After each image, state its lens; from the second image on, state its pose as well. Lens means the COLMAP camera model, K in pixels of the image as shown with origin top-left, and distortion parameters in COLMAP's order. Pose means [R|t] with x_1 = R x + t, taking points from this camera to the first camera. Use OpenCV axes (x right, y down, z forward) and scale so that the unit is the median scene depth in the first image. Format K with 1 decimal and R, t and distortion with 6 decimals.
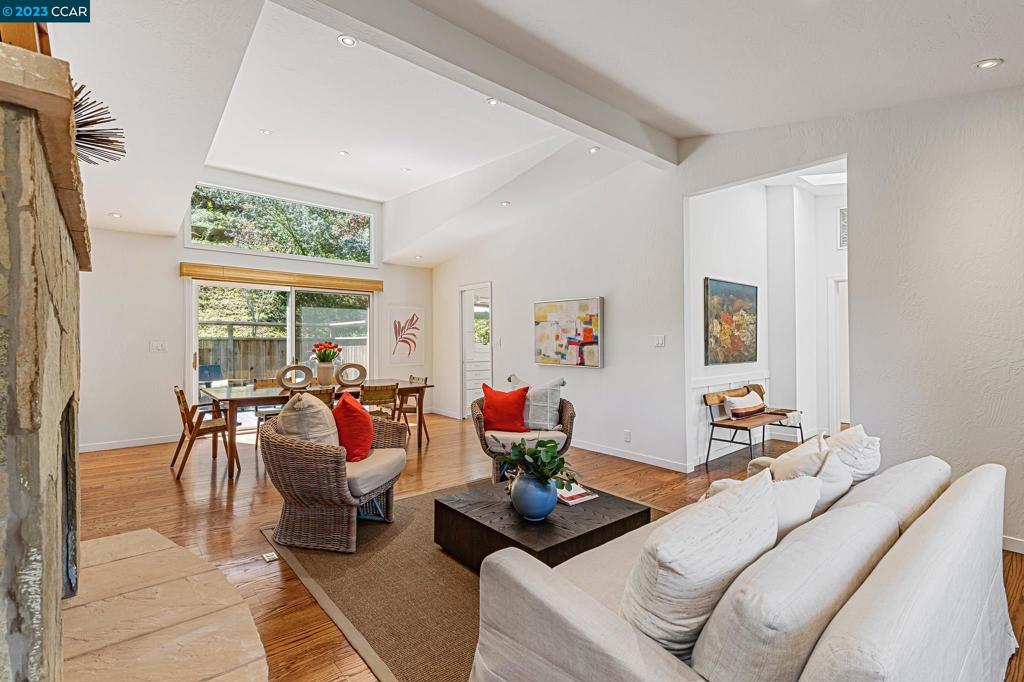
lens RADIAL K [[491.8, 0, 512.0], [0, 491.8, 341.0], [0, 0, 1]] dist [0.044009, 0.000031]
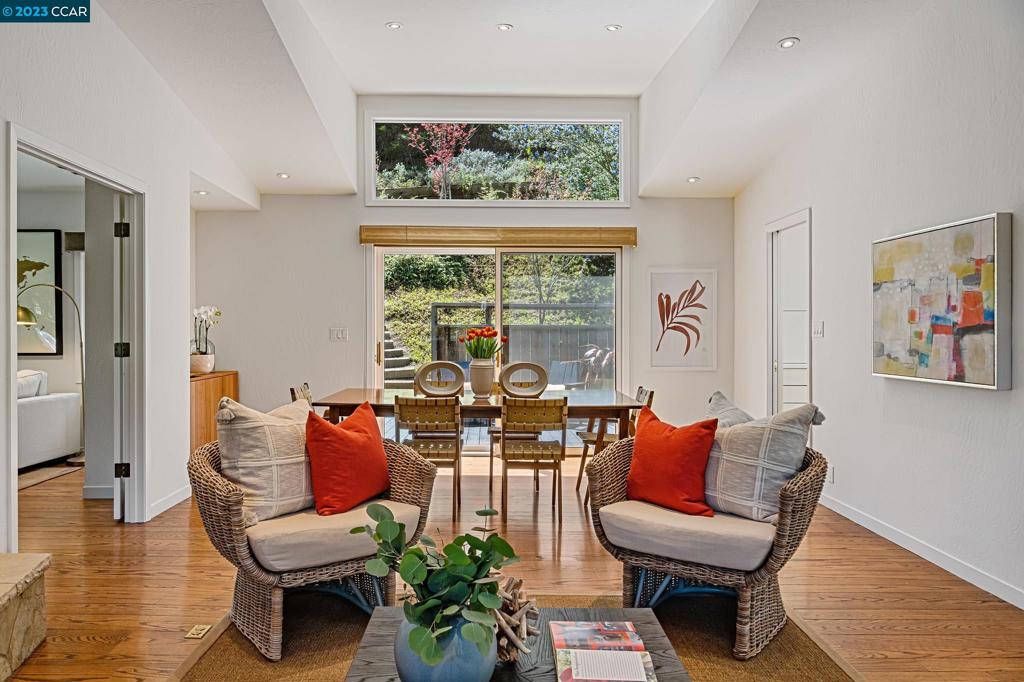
lens RADIAL K [[752.0, 0, 475.1], [0, 752.0, 341.2], [0, 0, 1]] dist [0.020775, 0.000206]
pose [[0.757004, 0.009851, -0.653336, 0.241920], [-0.004217, 0.999939, 0.010191, 0.009686], [0.653397, -0.004959, 0.756999, 0.232303]]
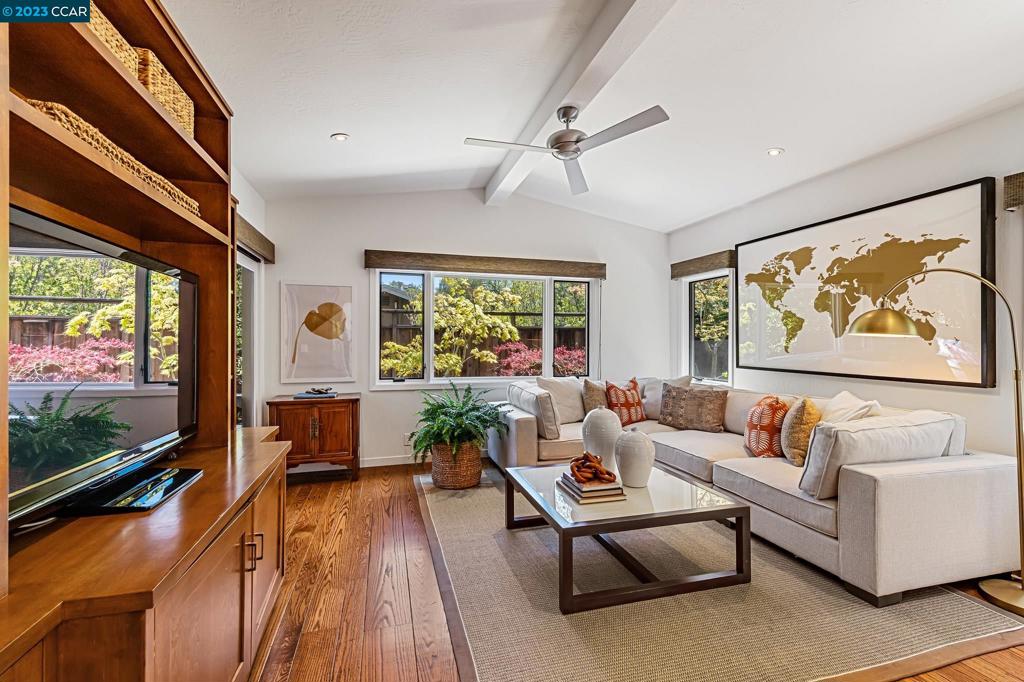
lens RADIAL K [[457.6, 0, 512.0], [0, 457.6, 341.0], [0, 0, 1]] dist [0.016669, -0.000665]
pose [[-0.425922, 0.006116, -0.904739, -0.439105], [0.002176, 0.999981, 0.005736, -0.000097], [0.904757, 0.000475, -0.425927, 0.484682]]
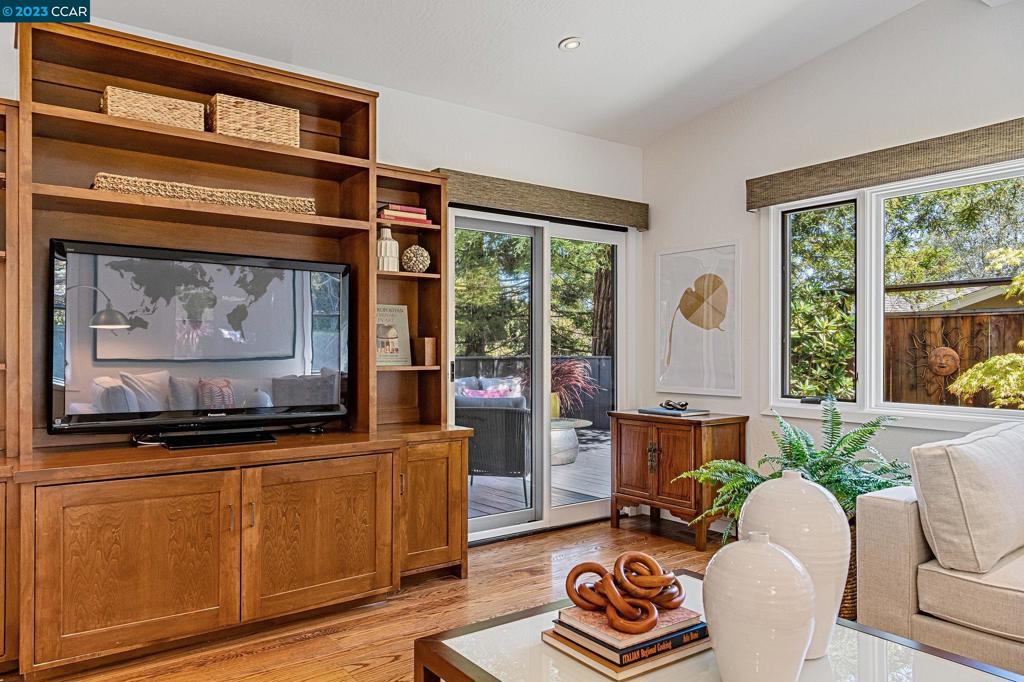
lens RADIAL K [[705.6, 0, 512.0], [0, 705.6, 341.0], [0, 0, 1]] dist [0.003374, 0.000207]
pose [[-0.995234, 0.007635, 0.097216, -0.904088], [0.006295, 0.999881, -0.014074, 0.025037], [-0.097312, -0.013395, -0.995164, 0.693814]]
